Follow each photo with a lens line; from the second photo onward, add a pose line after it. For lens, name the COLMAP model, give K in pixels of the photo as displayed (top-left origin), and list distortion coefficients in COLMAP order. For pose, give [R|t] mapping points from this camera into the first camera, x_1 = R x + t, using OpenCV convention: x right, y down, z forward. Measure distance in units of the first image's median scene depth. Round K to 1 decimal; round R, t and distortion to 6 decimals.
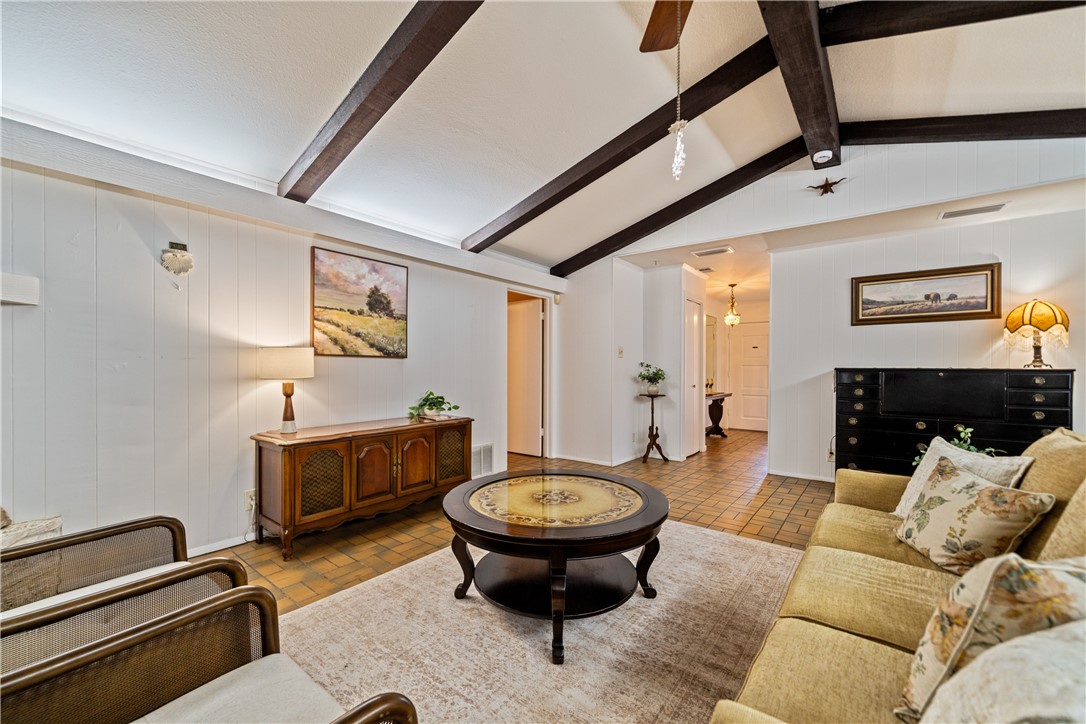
lens RADIAL K [[433.1, 0, 542.5], [0, 433.1, 369.4], [0, 0, 1]] dist [0.000349, 0.000075]
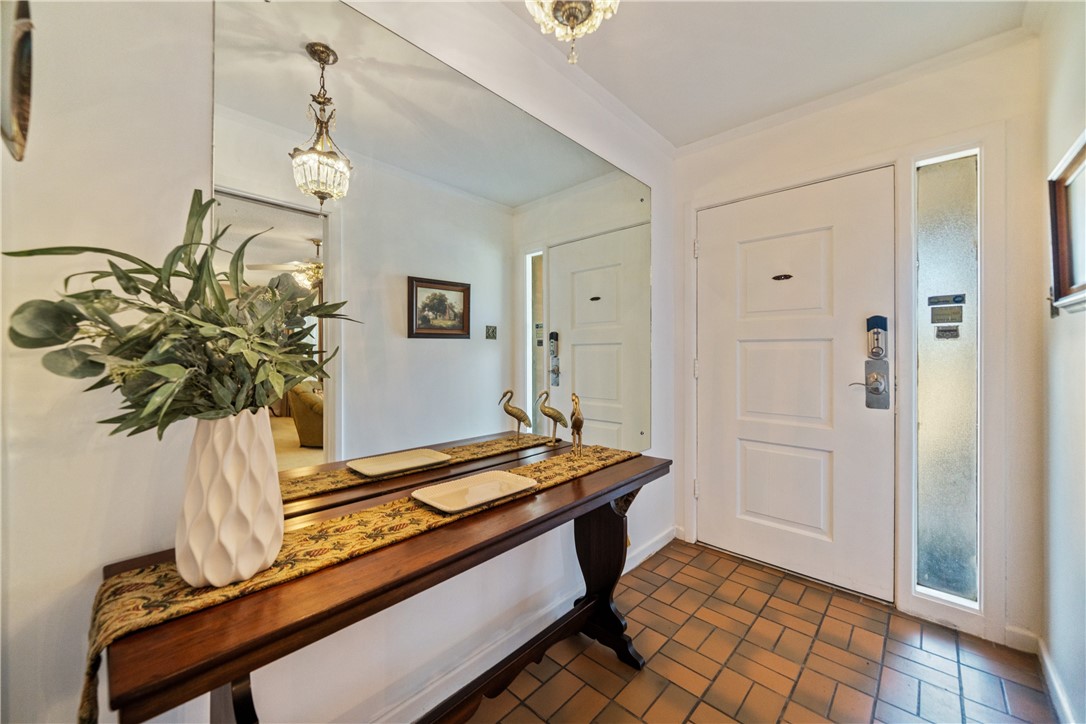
lens RADIAL K [[396.5, 0, 551.5], [0, 396.5, 353.5], [0, 0, 1]] dist [-0.004353, 0.000533]
pose [[0.995434, -0.001383, -0.095440, 0.753077], [0.000800, 0.999981, -0.006148, 0.002617], [0.095446, 0.006044, 0.995416, 1.505506]]
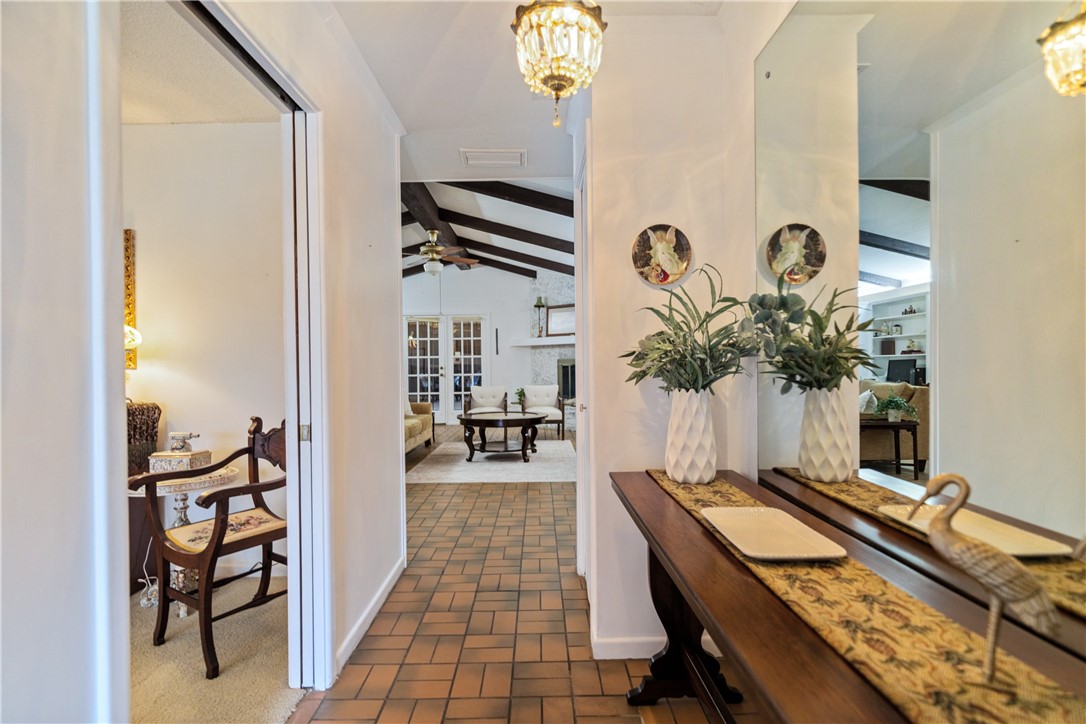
lens RADIAL K [[494.3, 0, 548.8], [0, 494.3, 363.3], [0, 0, 1]] dist [0.000871, -0.000069]
pose [[-0.773412, 0.007139, -0.633864, 0.849286], [0.008099, 0.999966, 0.001381, 0.001469], [0.633852, -0.004065, -0.773443, 1.813232]]
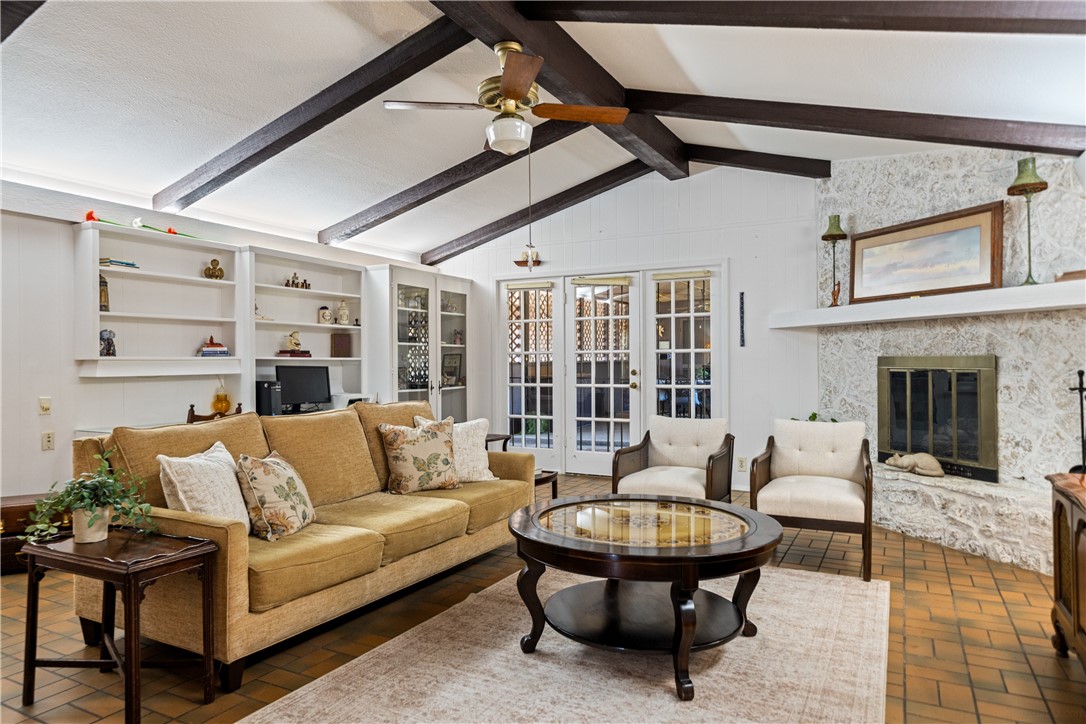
lens RADIAL K [[674.2, 0, 544.8], [0, 674.2, 360.0], [0, 0, 1]] dist [0.003191, 0.001164]
pose [[-0.982551, 0.001584, -0.185986, 0.257932], [0.002009, 0.999996, -0.002099, -0.005009], [0.185982, -0.002436, -0.982550, 1.254874]]
